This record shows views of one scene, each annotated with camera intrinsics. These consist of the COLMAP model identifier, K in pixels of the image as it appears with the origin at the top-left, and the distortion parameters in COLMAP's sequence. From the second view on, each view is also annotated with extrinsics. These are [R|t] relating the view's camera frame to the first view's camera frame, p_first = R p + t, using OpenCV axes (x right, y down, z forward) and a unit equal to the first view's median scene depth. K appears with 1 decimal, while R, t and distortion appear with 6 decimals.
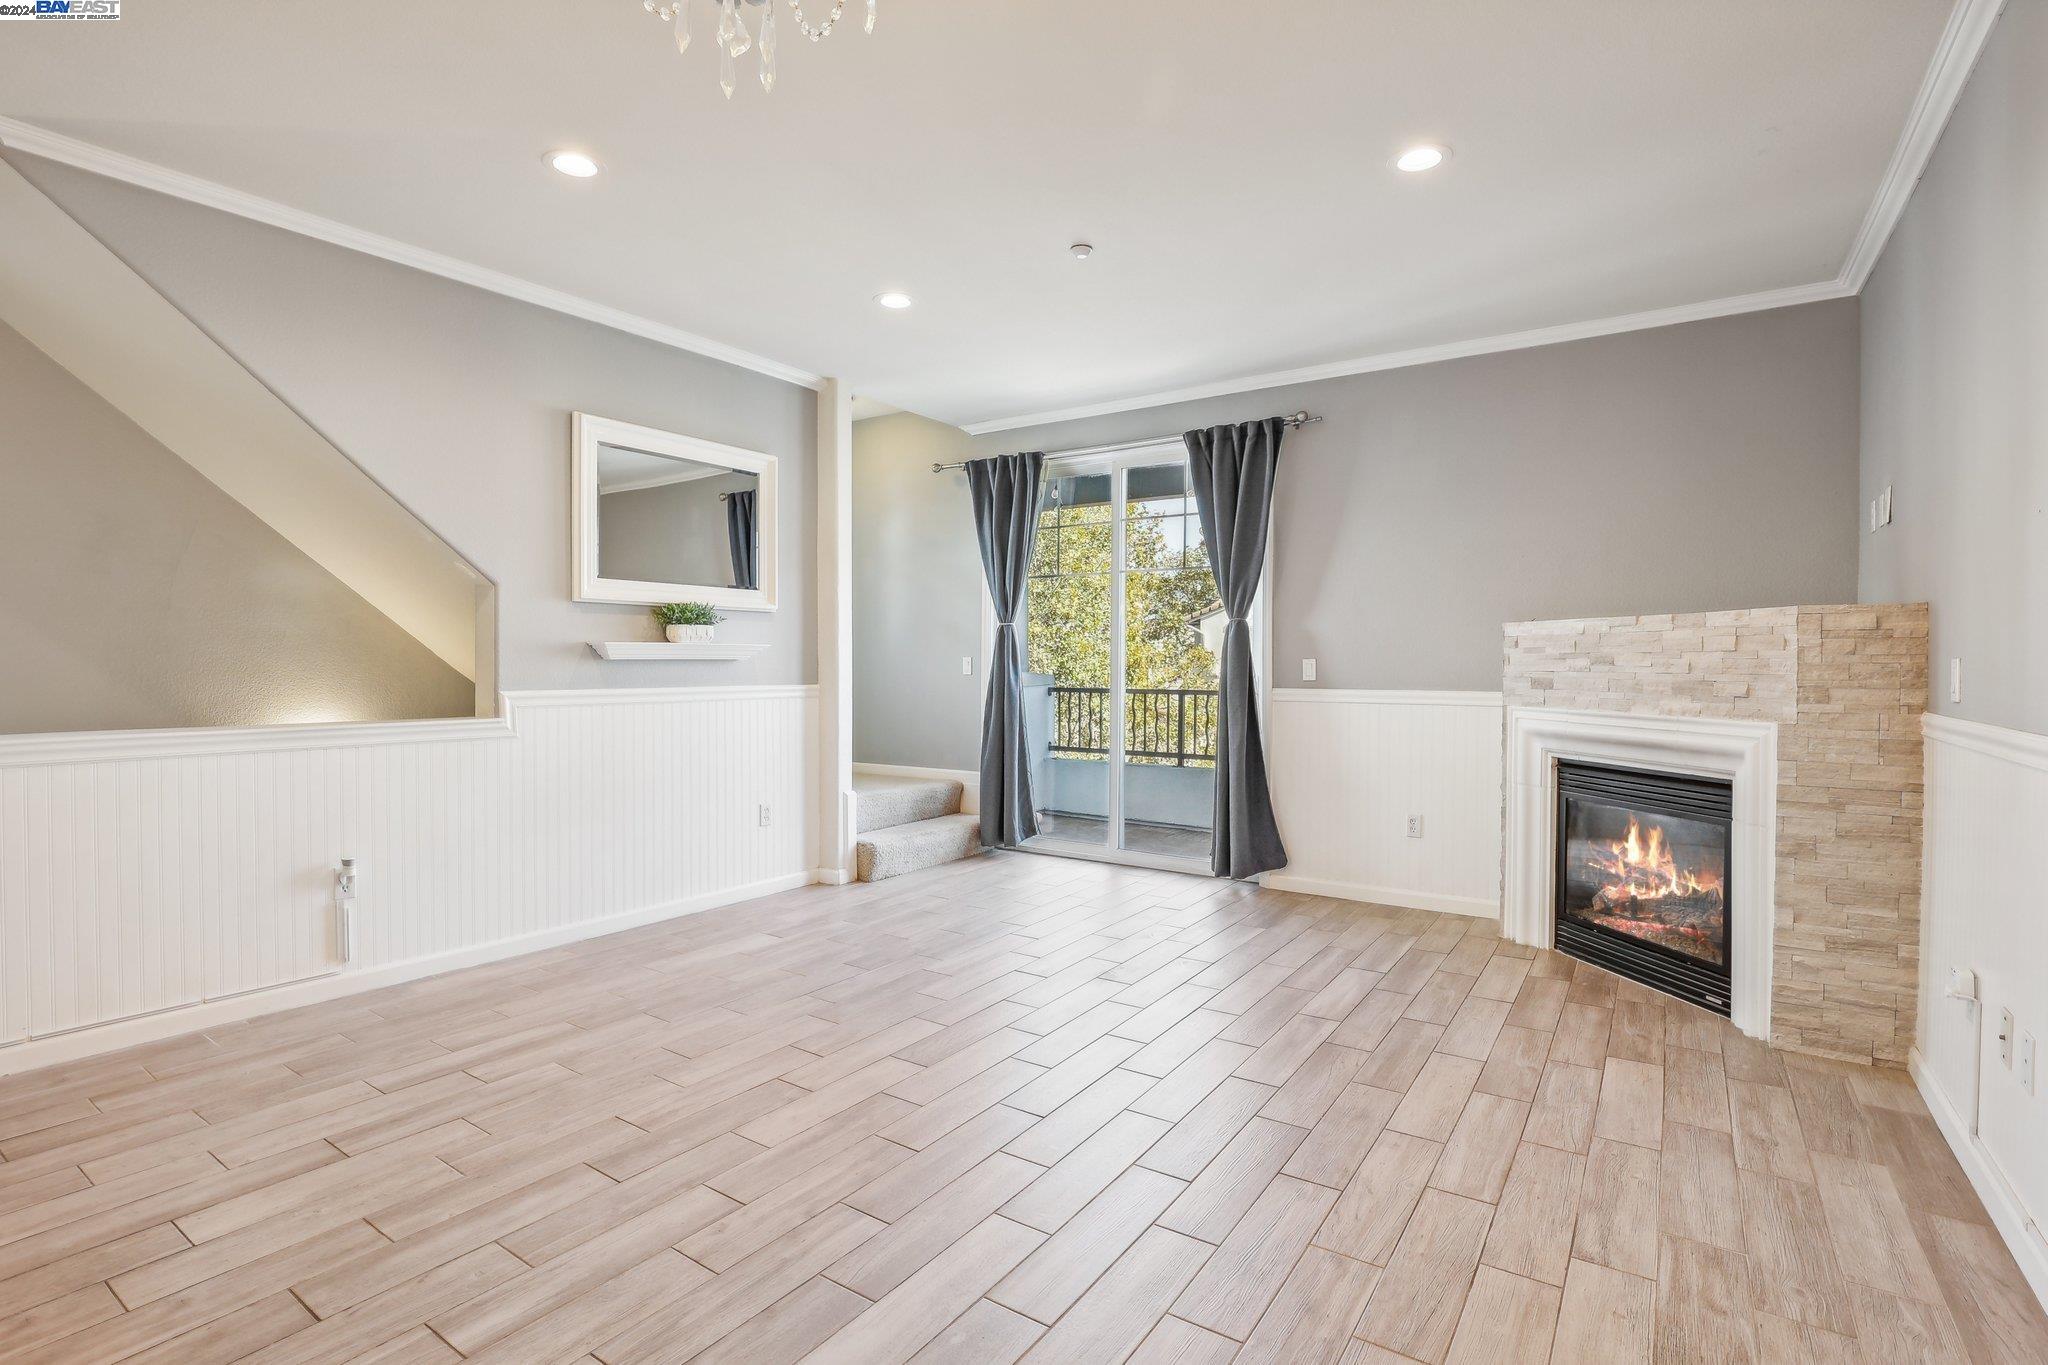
lens RADIAL K [[981.5, 0, 1024.6], [0, 981.5, 671.3], [0, 0, 1]] dist [-0.022383, 0.000519]
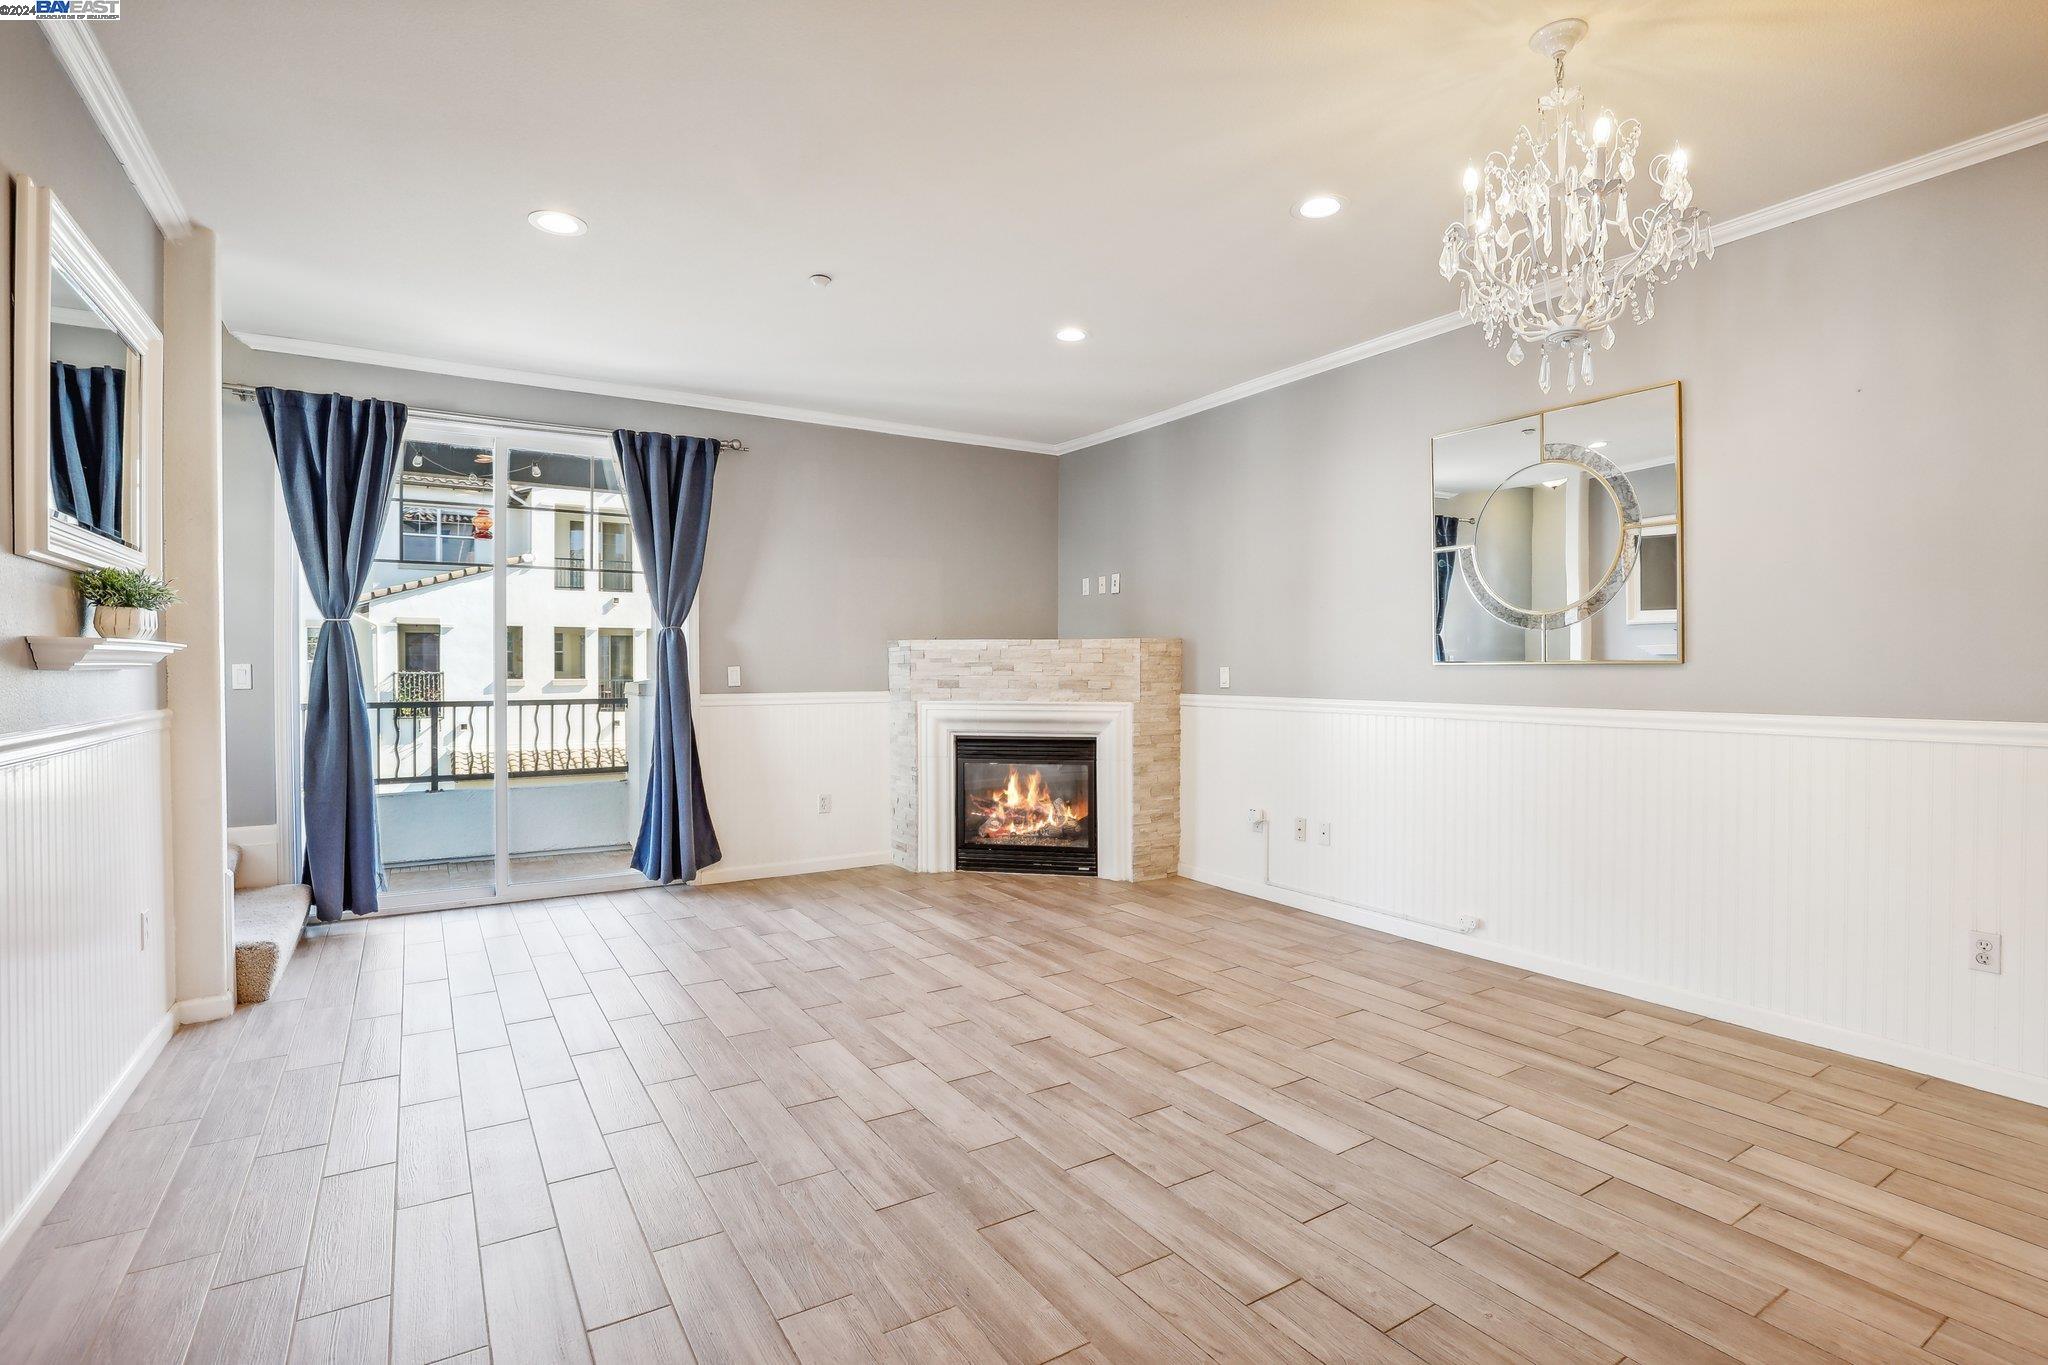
lens RADIAL K [[968.0, 0, 1024.0], [0, 968.0, 682.5], [0, 0, 1]] dist [-0.027734, 0.000855]
pose [[0.399428, -0.017748, 0.916593, -0.805671], [0.009944, 0.999838, 0.015026, -0.011024], [-0.916711, 0.003113, 0.399540, 0.387093]]
